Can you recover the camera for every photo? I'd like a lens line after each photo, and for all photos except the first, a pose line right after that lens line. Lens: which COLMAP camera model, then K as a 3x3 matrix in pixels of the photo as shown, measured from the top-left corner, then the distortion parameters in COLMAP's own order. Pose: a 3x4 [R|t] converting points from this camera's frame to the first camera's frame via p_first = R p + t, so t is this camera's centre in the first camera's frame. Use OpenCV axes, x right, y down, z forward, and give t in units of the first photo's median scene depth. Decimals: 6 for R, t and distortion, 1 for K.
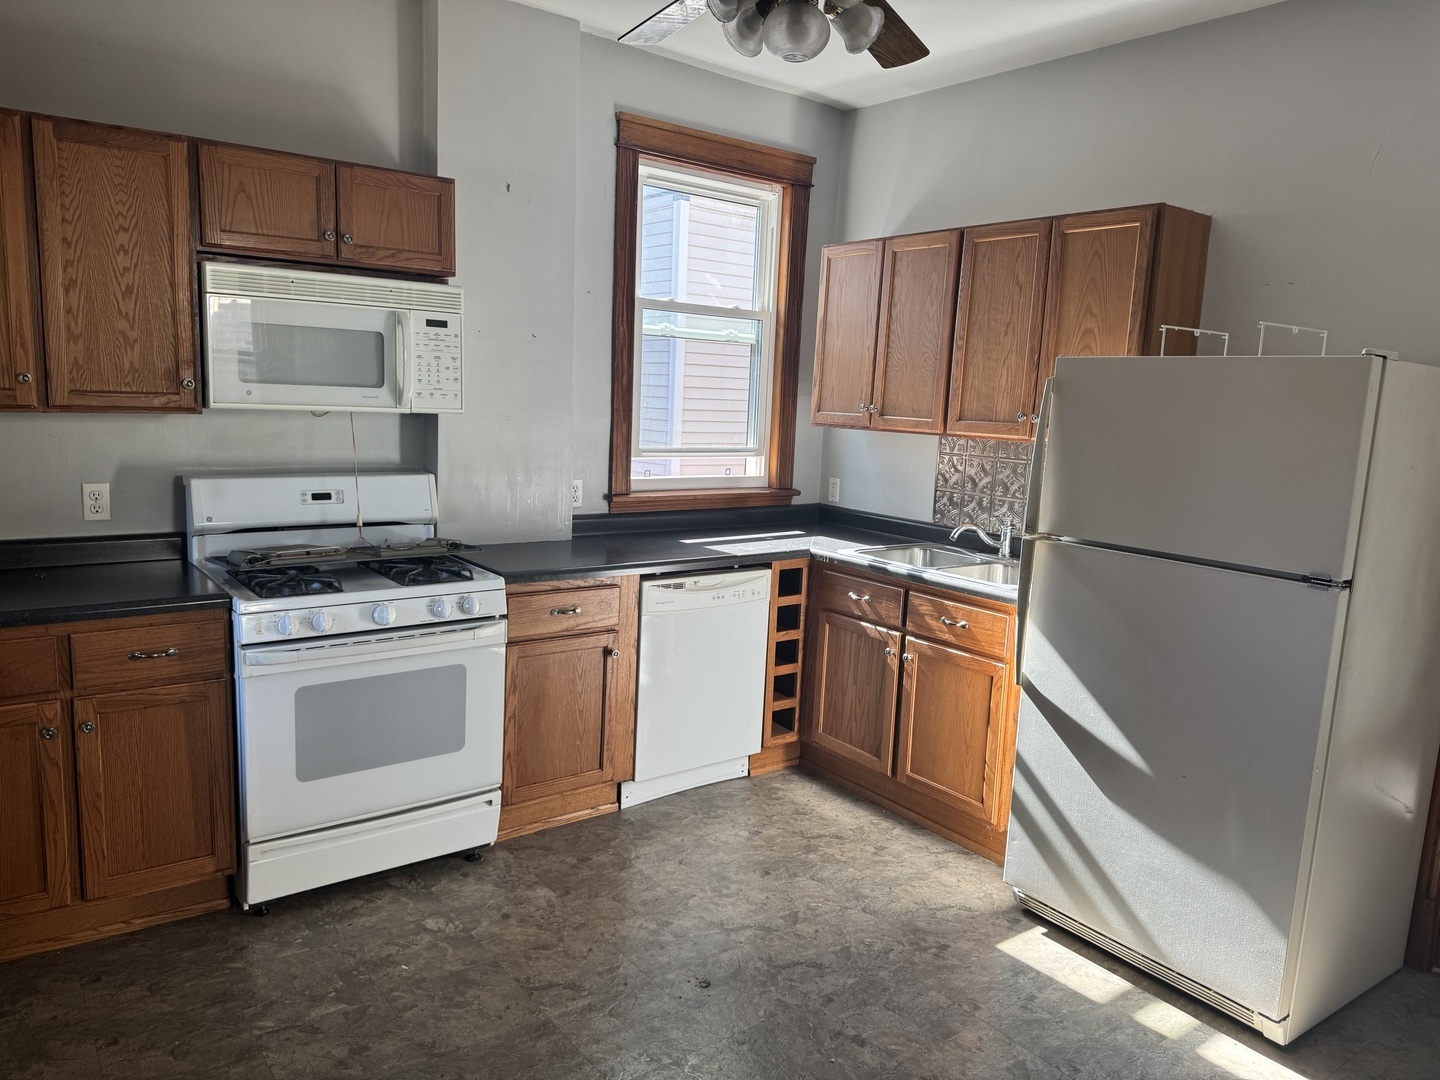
lens RADIAL K [[1028.4, 0, 723.6], [0, 1028.4, 540.2], [0, 0, 1]] dist [0.029641, -0.037194]
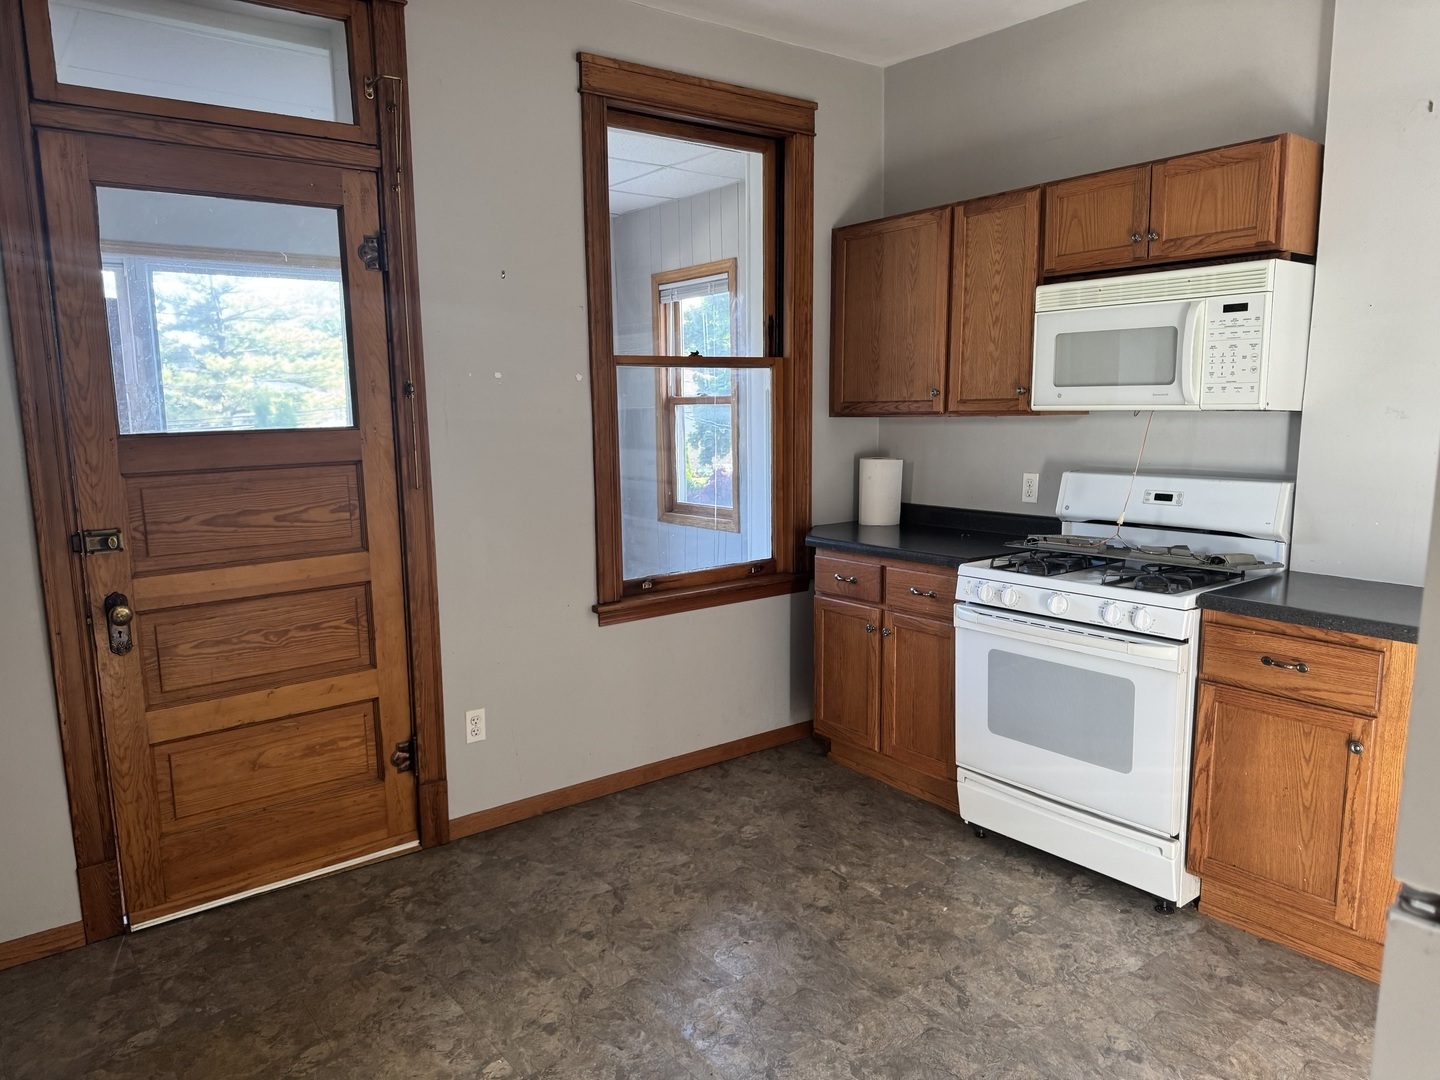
lens RADIAL K [[1028.4, 0, 721.5], [0, 1028.4, 550.9], [0, 0, 1]] dist [0.029641, -0.037194]
pose [[-0.012517, 0.100977, -0.994810, 0.665882], [-0.135673, 0.985516, 0.101740, -0.037966], [0.990675, 0.136242, 0.001364, 0.629603]]
